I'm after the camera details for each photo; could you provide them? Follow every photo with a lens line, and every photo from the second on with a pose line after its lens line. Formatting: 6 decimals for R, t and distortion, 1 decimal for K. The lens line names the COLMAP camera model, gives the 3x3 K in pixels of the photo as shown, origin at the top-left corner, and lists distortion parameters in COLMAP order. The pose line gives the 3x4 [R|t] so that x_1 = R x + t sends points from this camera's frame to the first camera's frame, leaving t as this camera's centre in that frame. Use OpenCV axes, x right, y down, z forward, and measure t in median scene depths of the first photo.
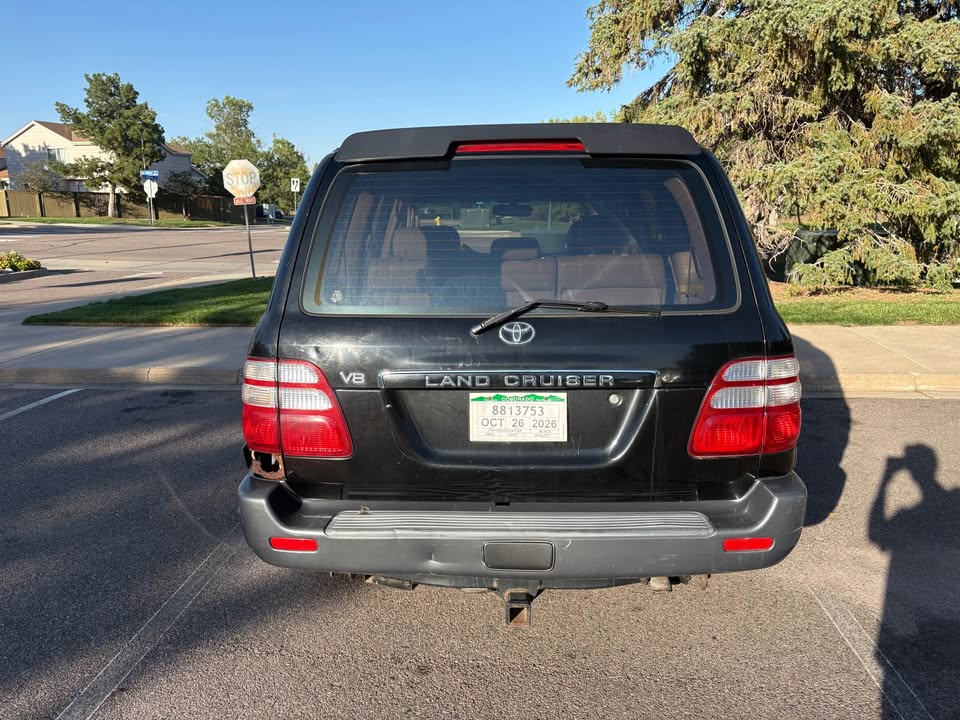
lens RADIAL K [[733.6, 0, 495.9], [0, 733.6, 361.3], [0, 0, 1]] dist [0.041323, -0.039976]
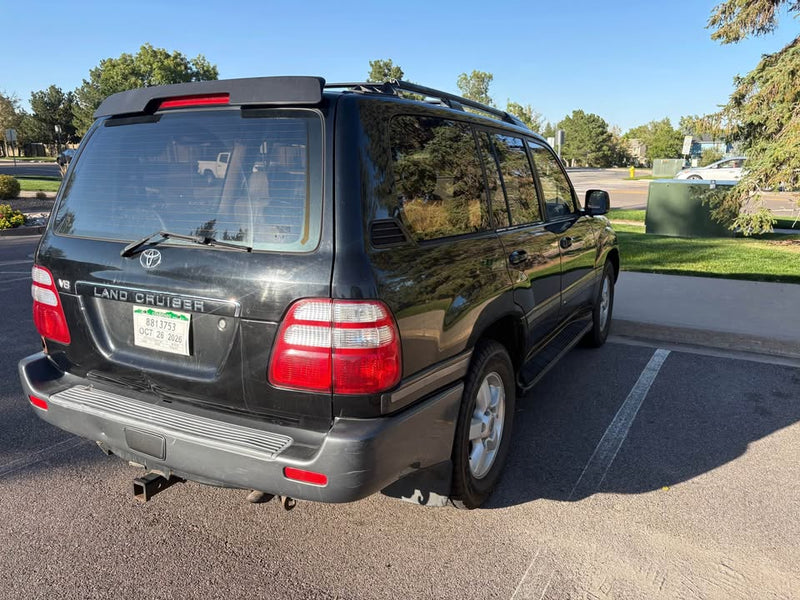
lens RADIAL K [[611.3, 0, 394.9], [0, 611.3, 302.4], [0, 0, 1]] dist [0.041323, -0.039976]
pose [[0.894290, 0.102577, -0.435573, 0.799691], [-0.092730, 0.994724, 0.043870, -0.047081], [0.437775, 0.001158, 0.899084, 0.267425]]
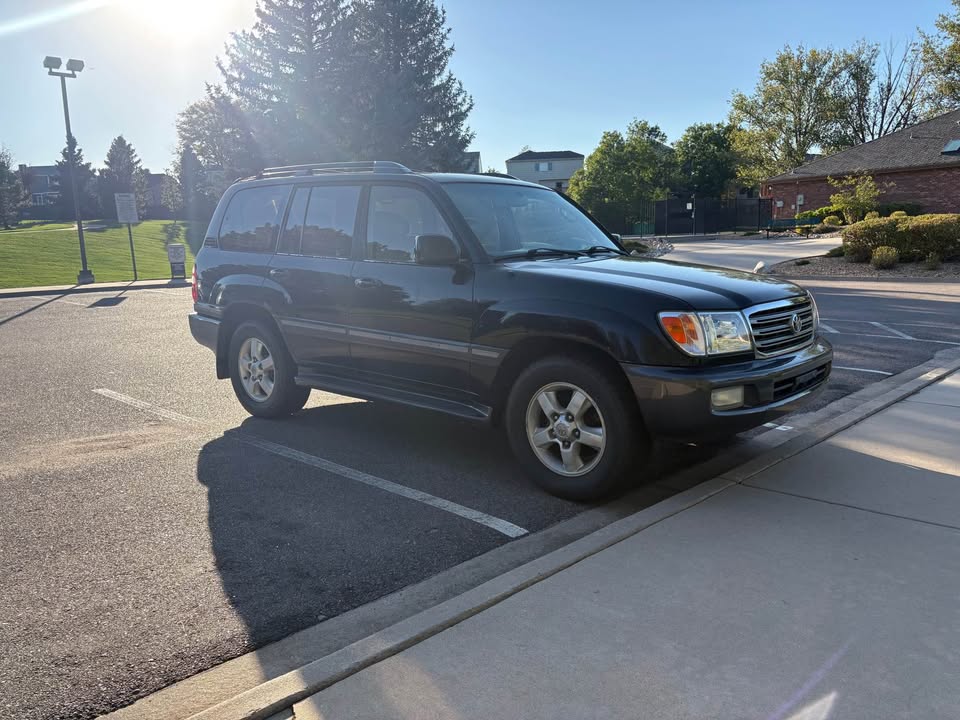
lens RADIAL K [[733.6, 0, 481.6], [0, 733.6, 363.8], [0, 0, 1]] dist [0.041323, -0.039976]
pose [[-0.628550, 0.147696, -0.763617, 1.864729], [-0.142340, 0.943378, 0.299628, -0.631962], [0.764633, 0.297025, -0.571938, 3.491634]]
